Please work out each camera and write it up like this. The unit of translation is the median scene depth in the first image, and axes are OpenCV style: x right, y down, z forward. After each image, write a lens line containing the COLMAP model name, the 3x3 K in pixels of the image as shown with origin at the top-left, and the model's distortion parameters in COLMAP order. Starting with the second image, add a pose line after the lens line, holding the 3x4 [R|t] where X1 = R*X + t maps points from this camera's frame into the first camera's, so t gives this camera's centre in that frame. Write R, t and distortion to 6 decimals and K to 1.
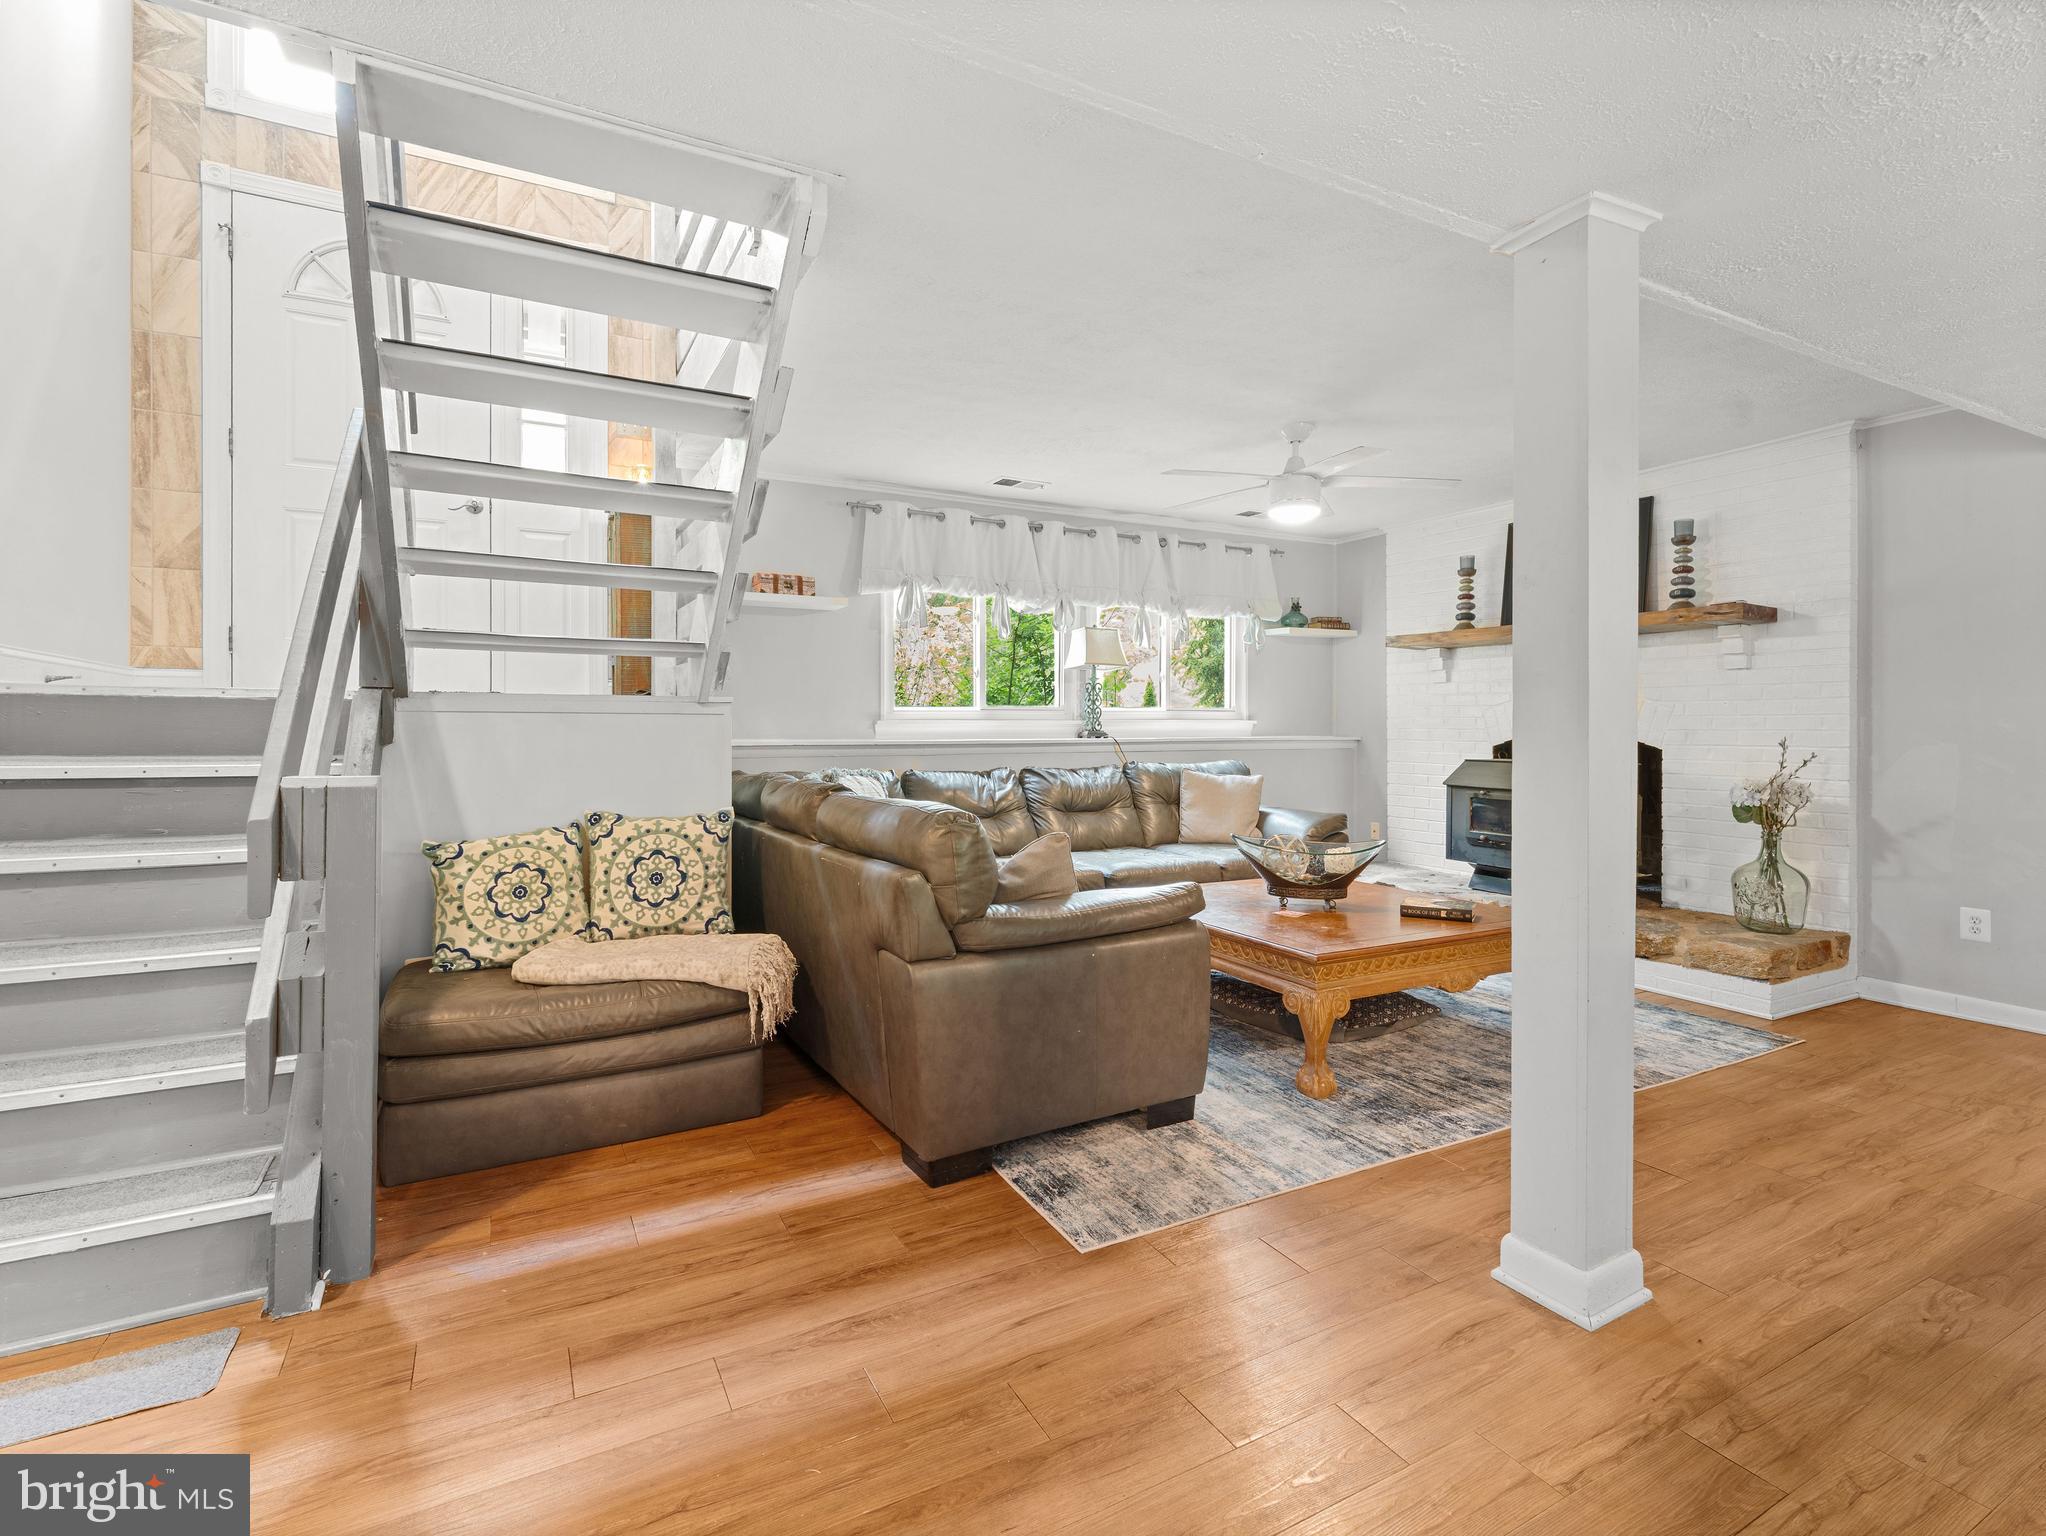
lens RADIAL K [[954.6, 0, 1007.4], [0, 954.6, 733.1], [0, 0, 1]] dist [0.008420, -0.008897]
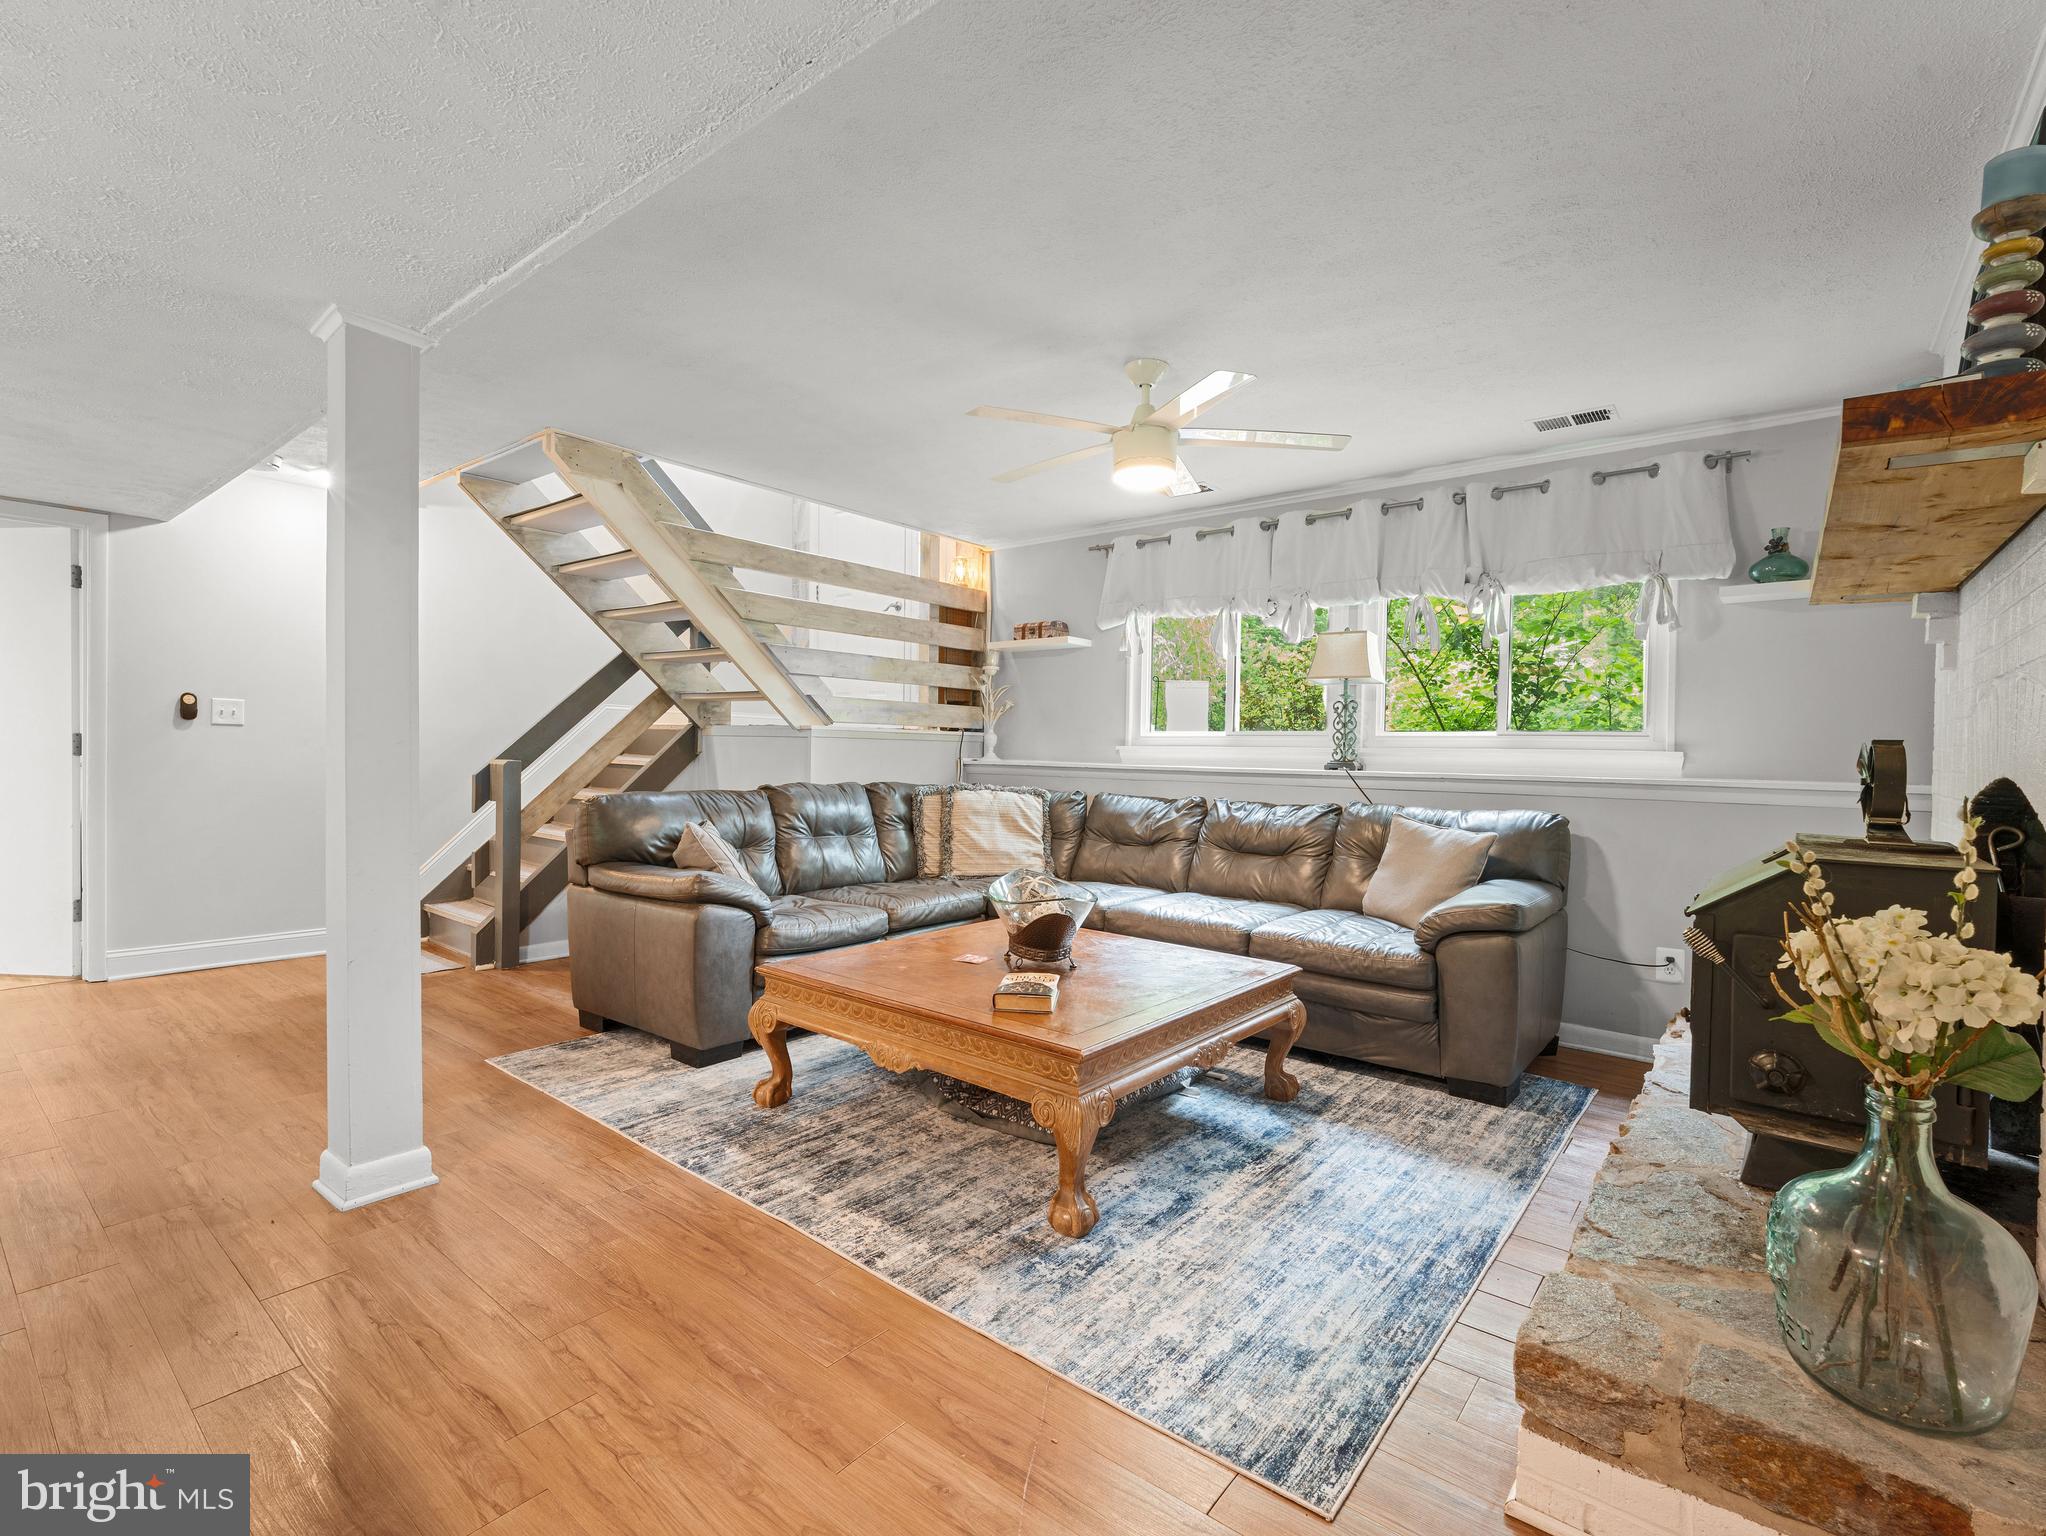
lens RADIAL K [[954.6, 0, 1032.3], [0, 954.6, 756.9], [0, 0, 1]] dist [0.008420, -0.008897]
pose [[0.402539, 0.013974, -0.915296, 1.018294], [-0.028715, 0.999584, 0.002632, -0.000322], [0.914952, 0.025223, 0.402773, 0.626809]]
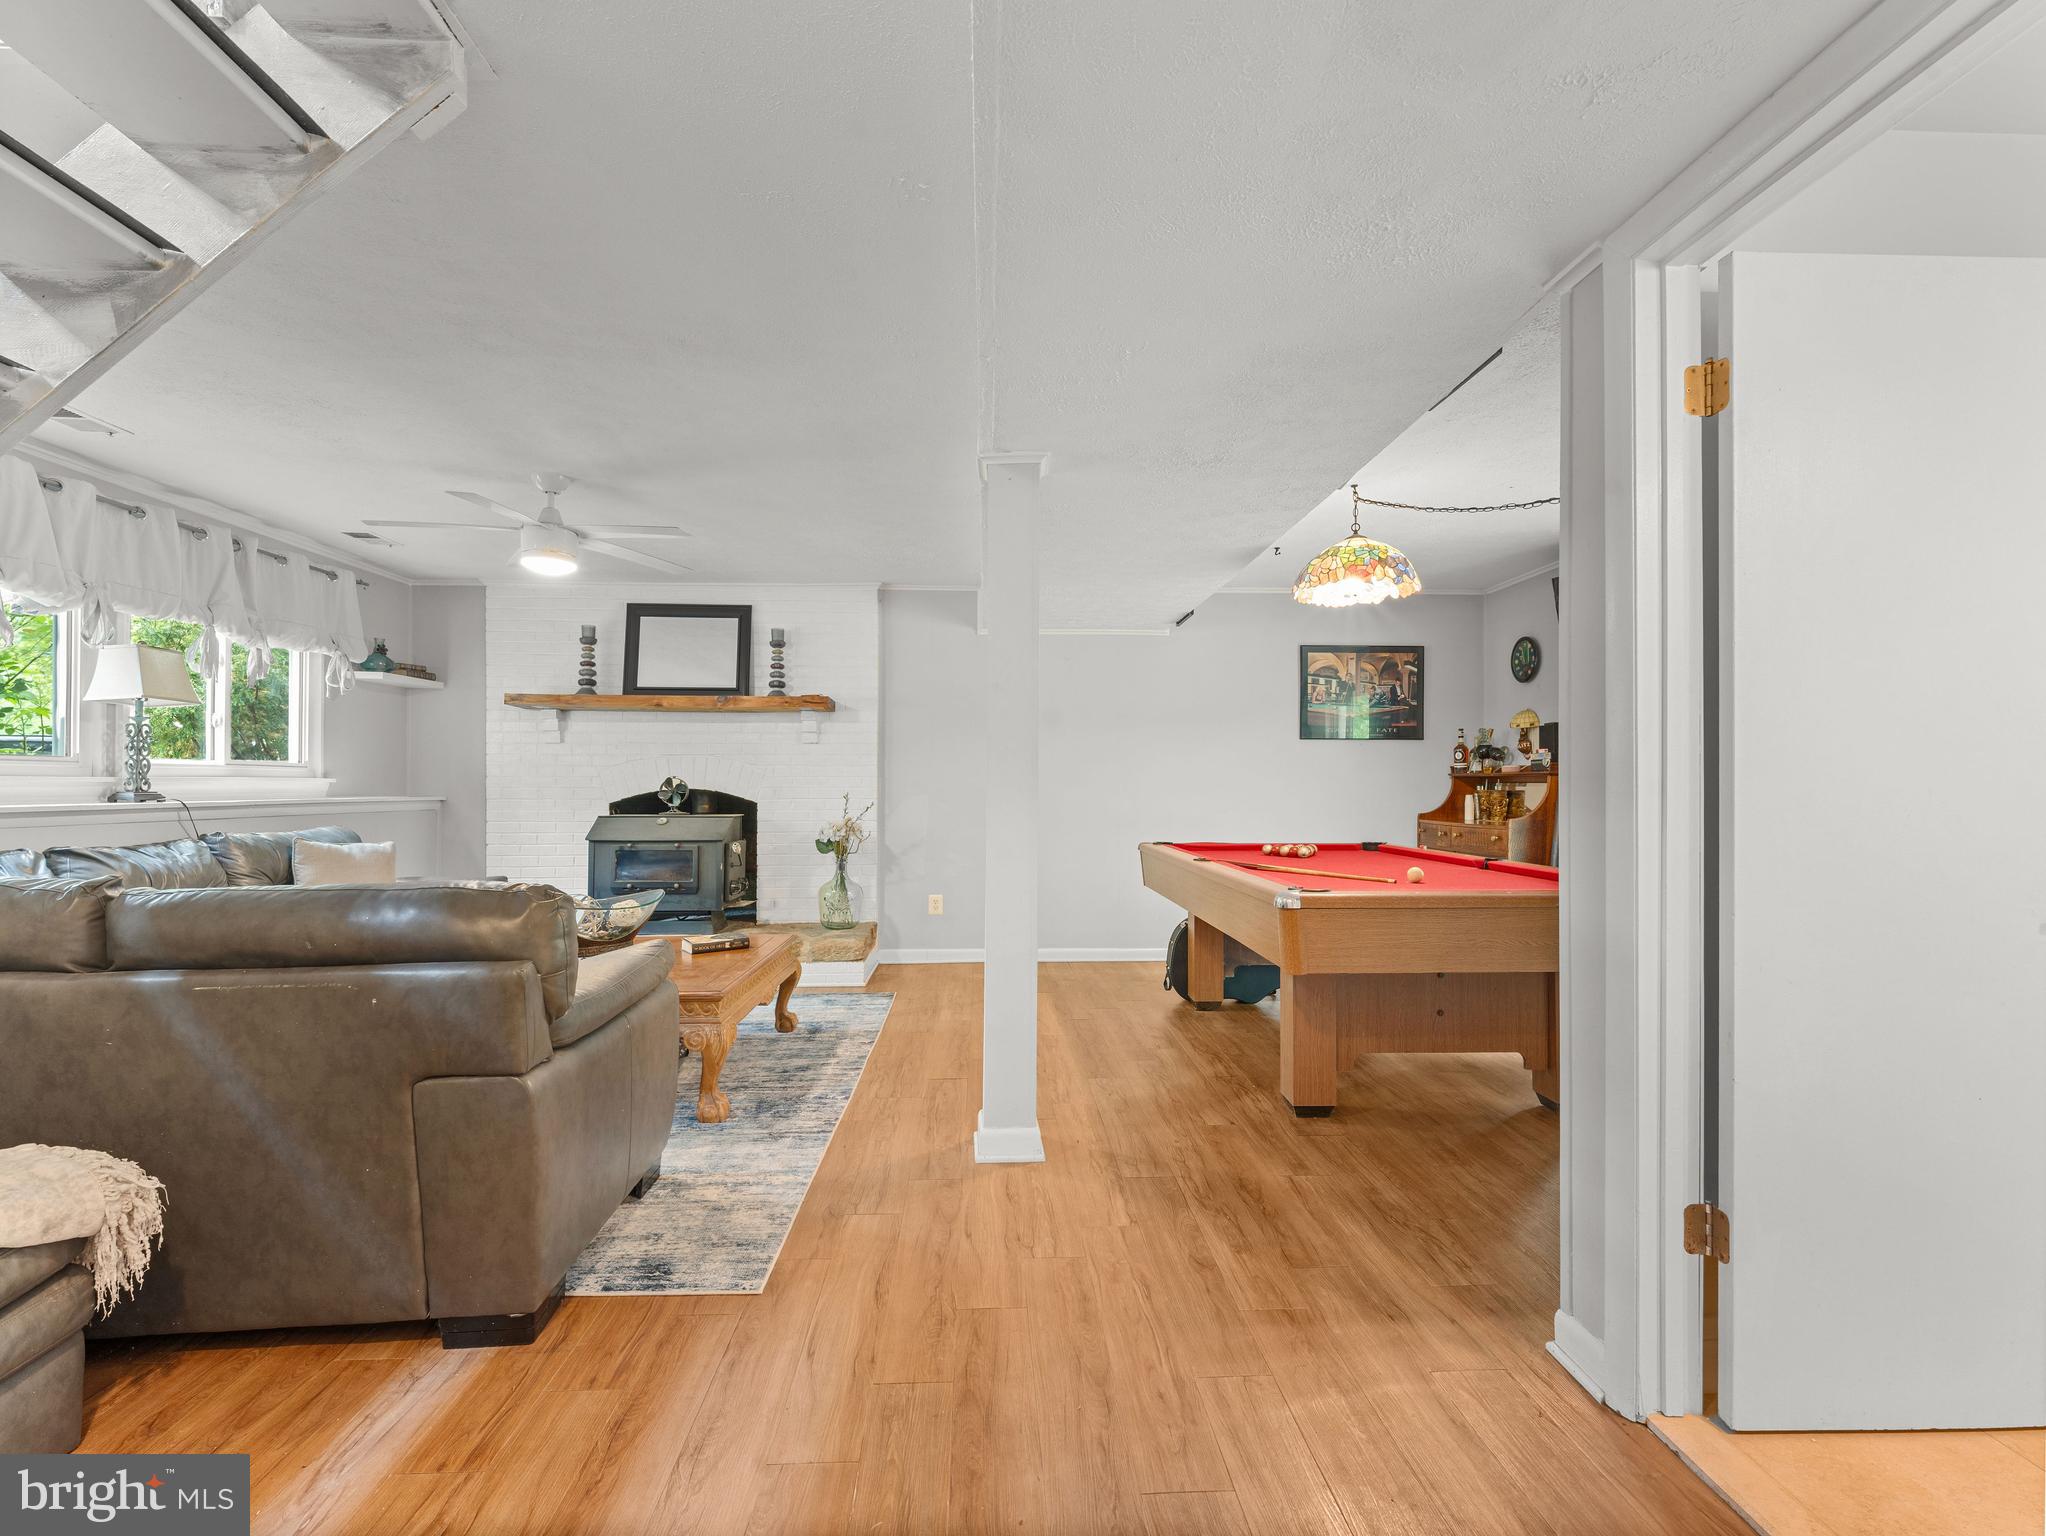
lens RADIAL K [[954.6, 0, 1017.8], [0, 954.6, 772.9], [0, 0, 1]] dist [0.008420, -0.008897]
pose [[0.422942, 0.012062, 0.906076, -0.392117], [0.009939, 0.999790, -0.017949, 0.004456], [-0.906102, 0.016597, 0.422733, 0.164005]]
